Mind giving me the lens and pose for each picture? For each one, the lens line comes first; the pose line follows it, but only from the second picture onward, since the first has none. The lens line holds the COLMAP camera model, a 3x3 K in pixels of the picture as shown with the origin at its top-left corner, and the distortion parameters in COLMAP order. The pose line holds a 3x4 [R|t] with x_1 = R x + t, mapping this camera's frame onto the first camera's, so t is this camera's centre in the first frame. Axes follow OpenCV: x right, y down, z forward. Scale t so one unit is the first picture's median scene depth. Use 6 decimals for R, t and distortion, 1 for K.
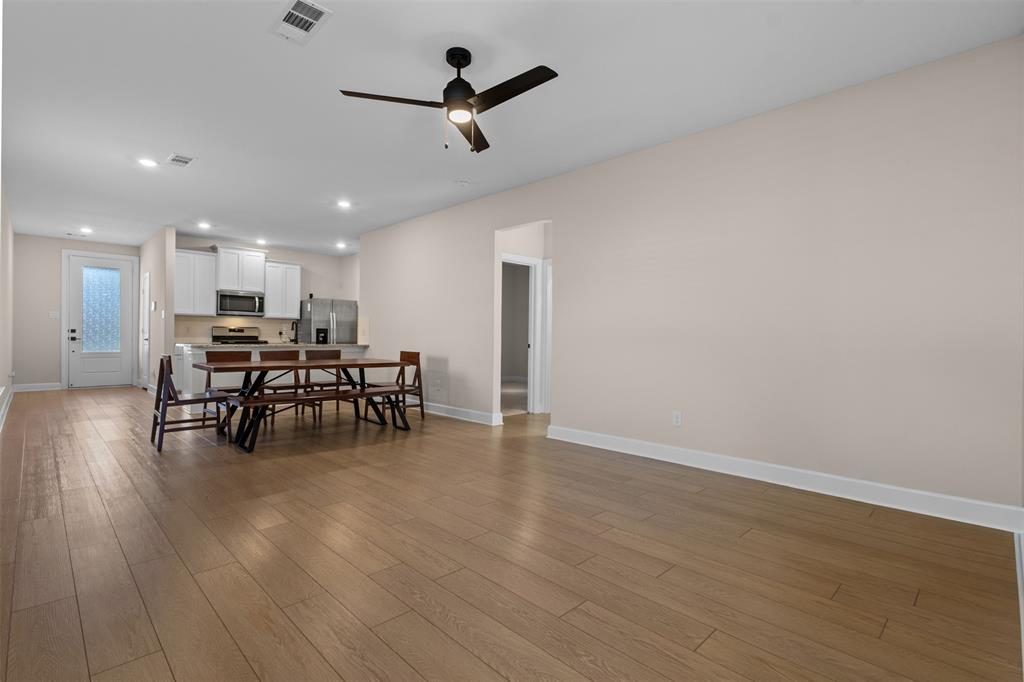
lens RADIAL K [[473.3, 0, 515.5], [0, 473.3, 337.8], [0, 0, 1]] dist [0.001846, 0.001515]
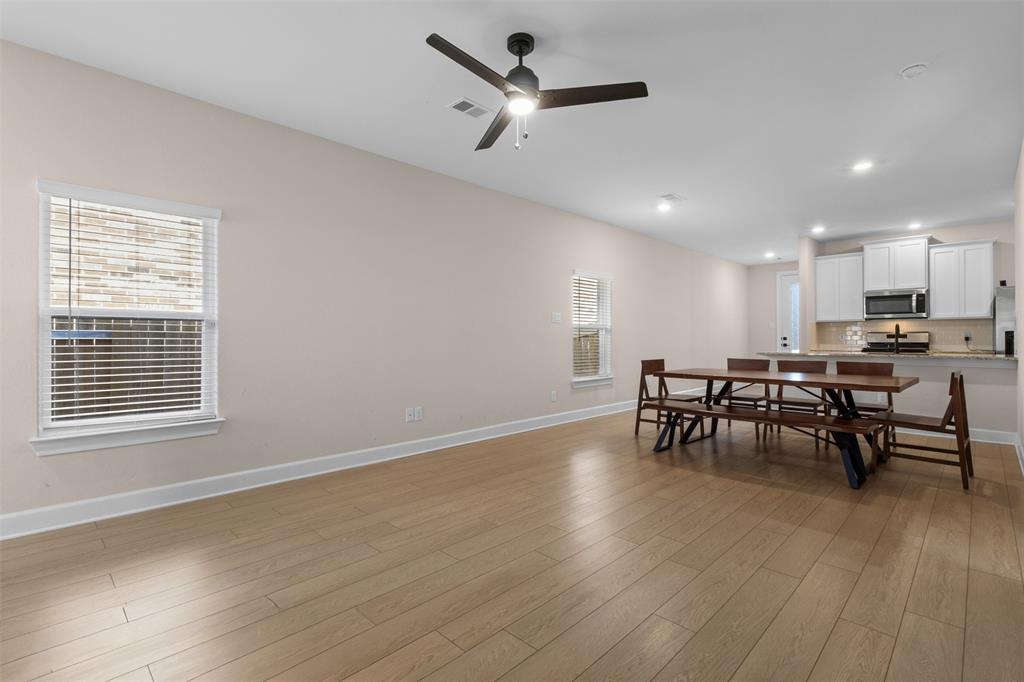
lens RADIAL K [[473.3, 0, 521.1], [0, 473.3, 342.0], [0, 0, 1]] dist [0.001846, 0.001515]
pose [[0.024575, -0.002015, -0.999696, 0.260760], [0.004847, 0.999986, -0.001897, -0.006840], [0.999686, -0.004799, 0.024585, 0.321001]]
